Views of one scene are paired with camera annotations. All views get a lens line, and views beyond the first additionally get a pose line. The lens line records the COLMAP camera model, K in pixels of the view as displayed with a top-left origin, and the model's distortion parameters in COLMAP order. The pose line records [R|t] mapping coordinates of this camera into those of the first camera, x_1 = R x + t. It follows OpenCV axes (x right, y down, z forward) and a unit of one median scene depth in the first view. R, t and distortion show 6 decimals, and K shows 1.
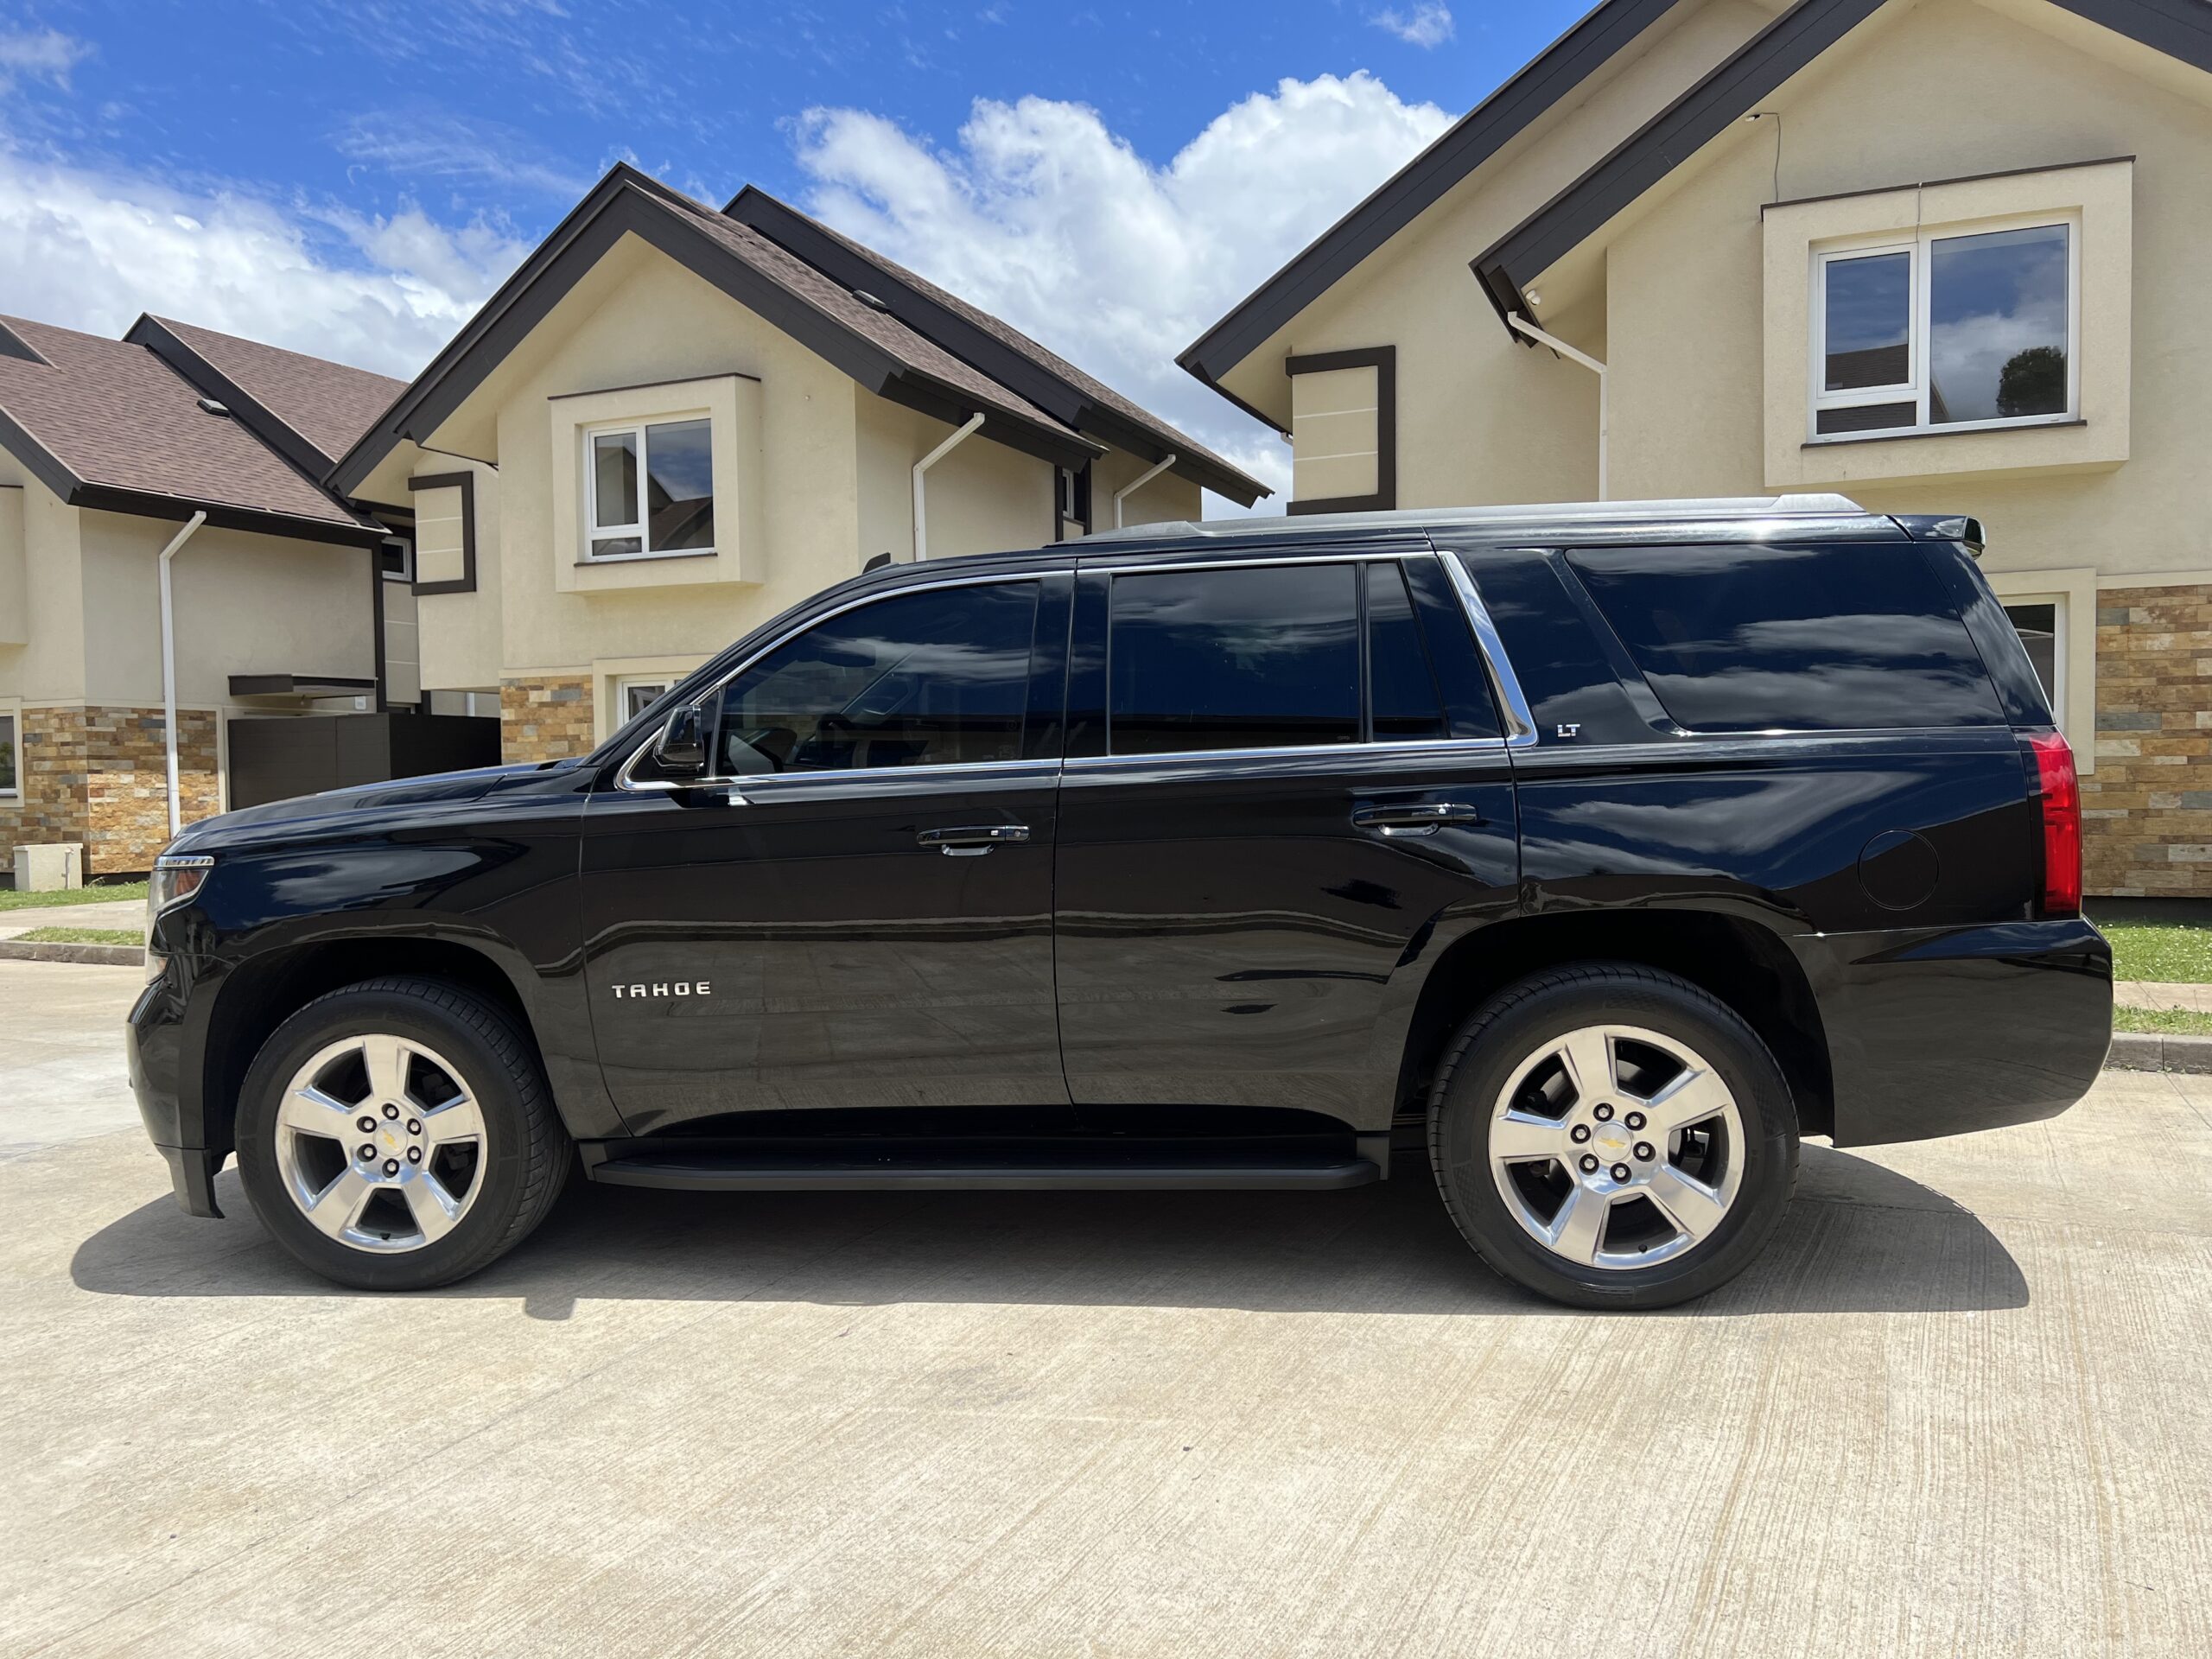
lens RADIAL K [[1678.5, 0, 1102.2], [0, 1678.5, 820.9], [0, 0, 1]] dist [0.039494, -0.037404]
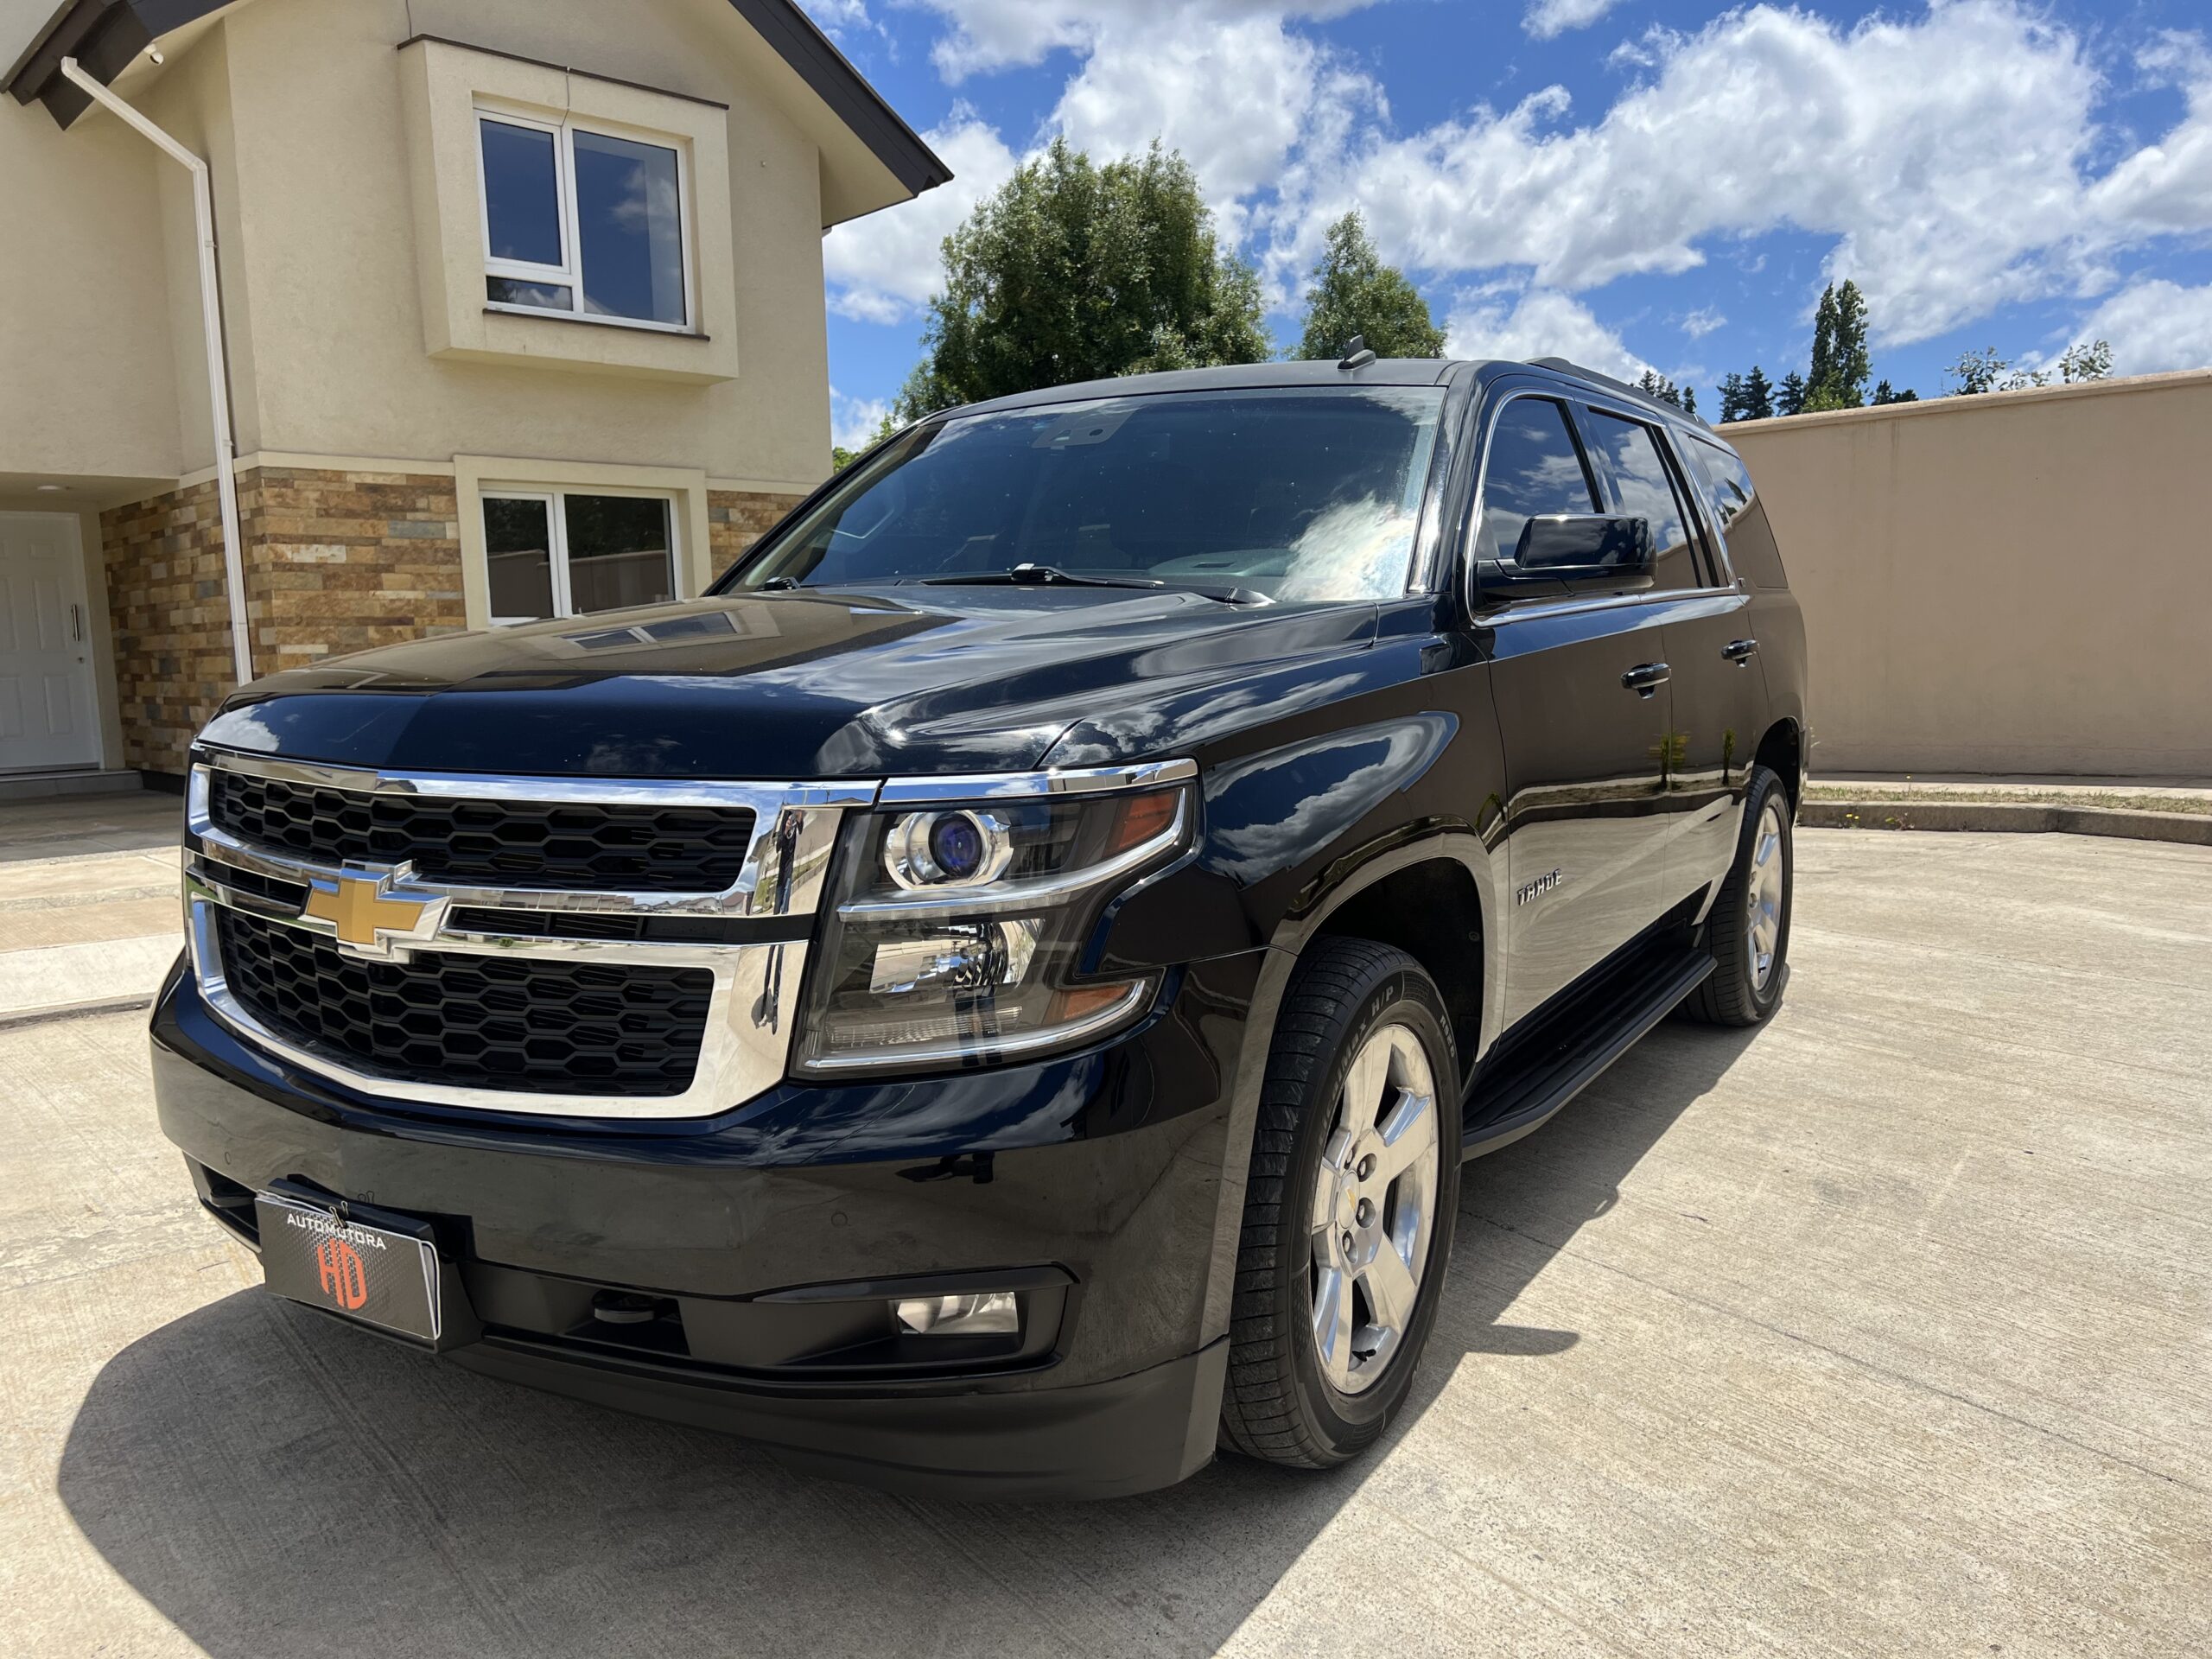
lens RADIAL K [[1678.5, 0, 1098.3], [0, 1678.5, 831.8], [0, 0, 1]] dist [0.039494, -0.037404]
pose [[0.407782, -0.102373, 0.907322, -1.101455], [0.043345, 0.994745, 0.092756, -0.004940], [-0.912050, 0.001504, 0.410076, 0.921603]]
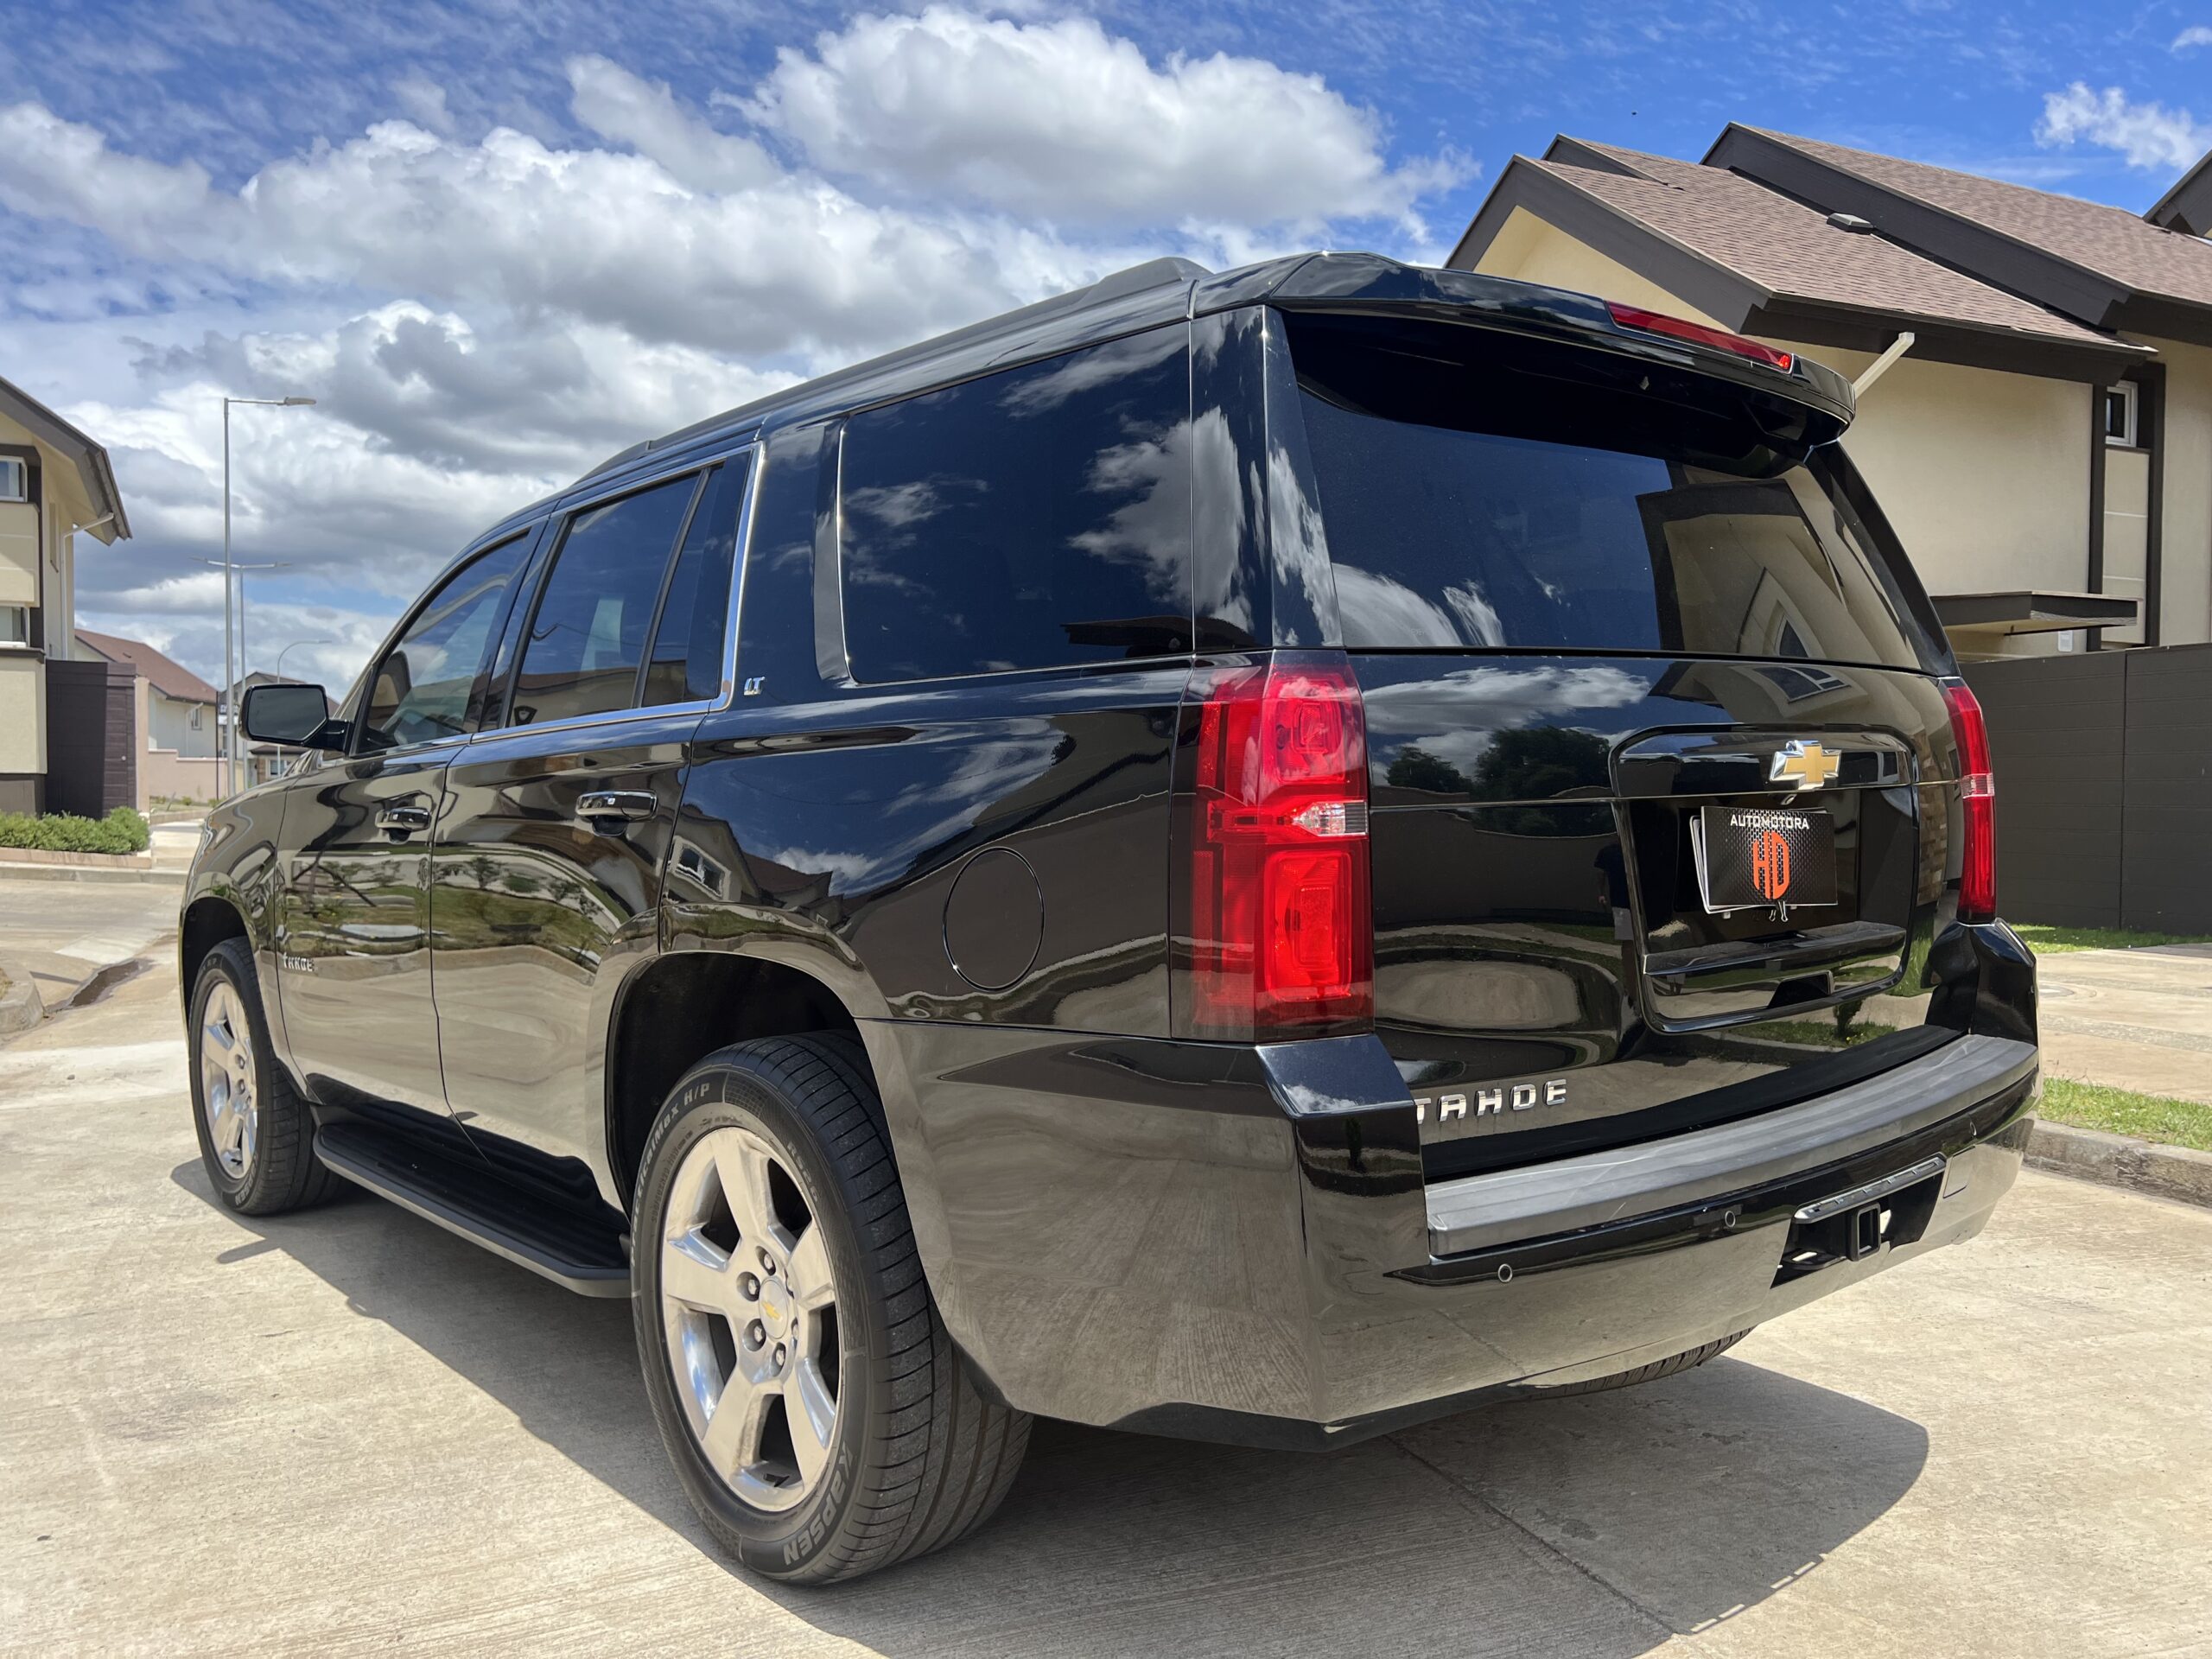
lens RADIAL K [[1678.5, 0, 1110.0], [0, 1678.5, 826.9], [0, 0, 1]] dist [0.039494, -0.037404]
pose [[0.746894, 0.029553, -0.664286, 0.832810], [-0.029583, 0.999500, 0.011205, -0.008818], [0.664284, 0.011282, 0.747395, 0.593181]]
